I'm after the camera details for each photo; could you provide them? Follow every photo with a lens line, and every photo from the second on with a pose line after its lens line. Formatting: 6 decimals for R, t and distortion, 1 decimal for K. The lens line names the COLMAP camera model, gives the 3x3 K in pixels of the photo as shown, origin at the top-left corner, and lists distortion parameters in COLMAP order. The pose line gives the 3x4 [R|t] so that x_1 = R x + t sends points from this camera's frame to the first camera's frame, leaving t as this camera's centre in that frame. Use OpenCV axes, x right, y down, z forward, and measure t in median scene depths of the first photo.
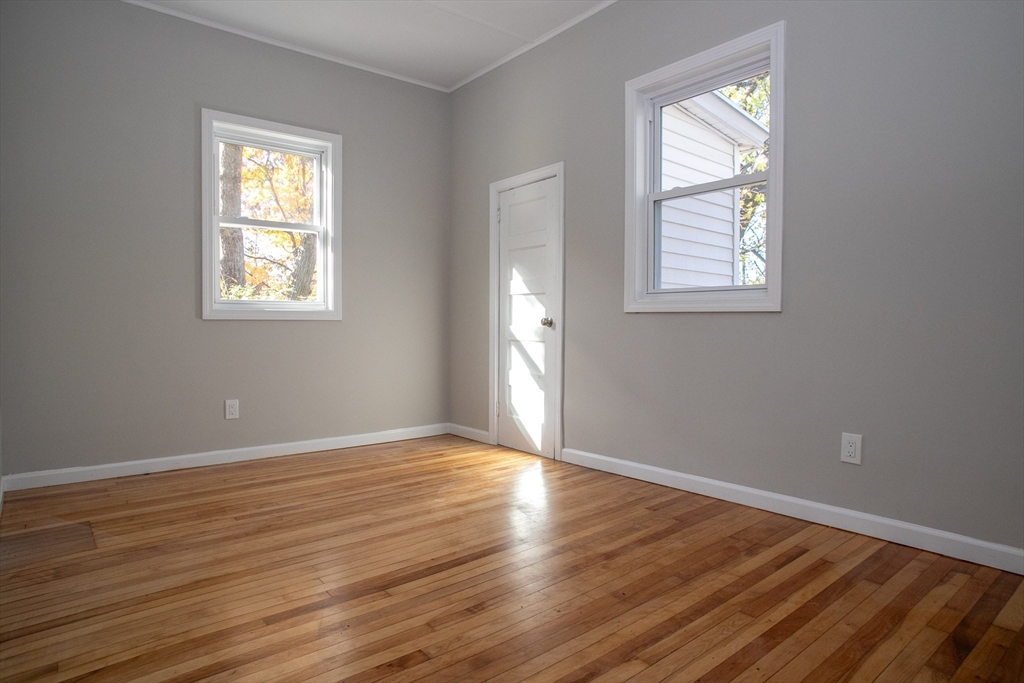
lens RADIAL K [[584.1, 0, 507.2], [0, 584.1, 340.1], [0, 0, 1]] dist [-0.068434, 0.042559]
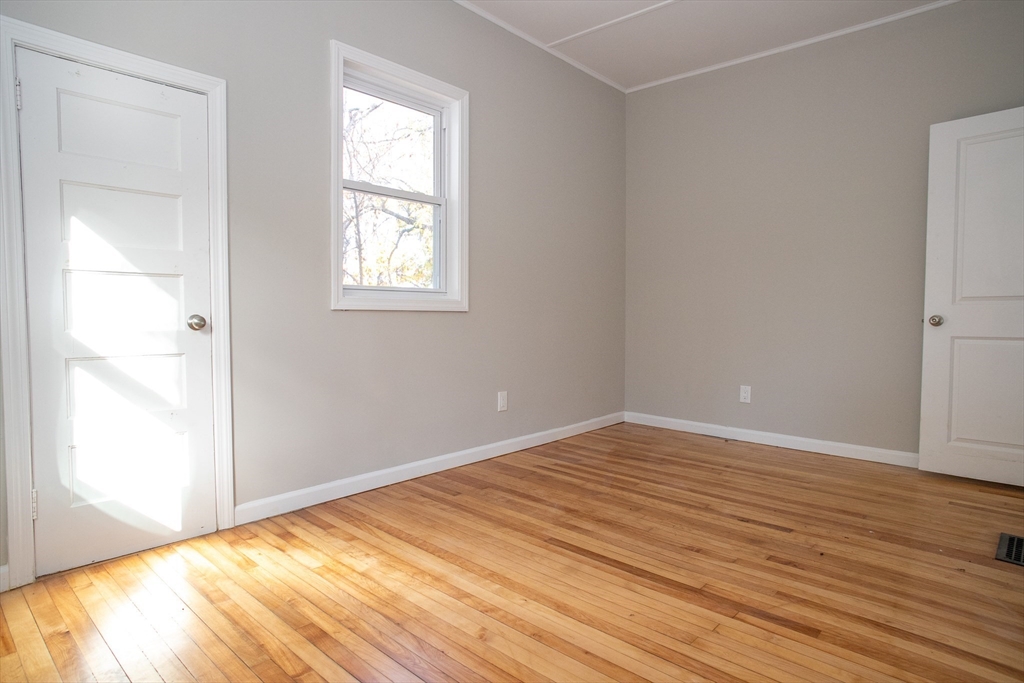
lens RADIAL K [[584.1, 0, 502.9], [0, 584.1, 338.8], [0, 0, 1]] dist [-0.068434, 0.042559]
pose [[-0.149955, -0.040533, 0.987862, -0.813935], [0.026416, 0.998638, 0.044985, -0.043143], [-0.988340, 0.032841, -0.148680, 1.053809]]
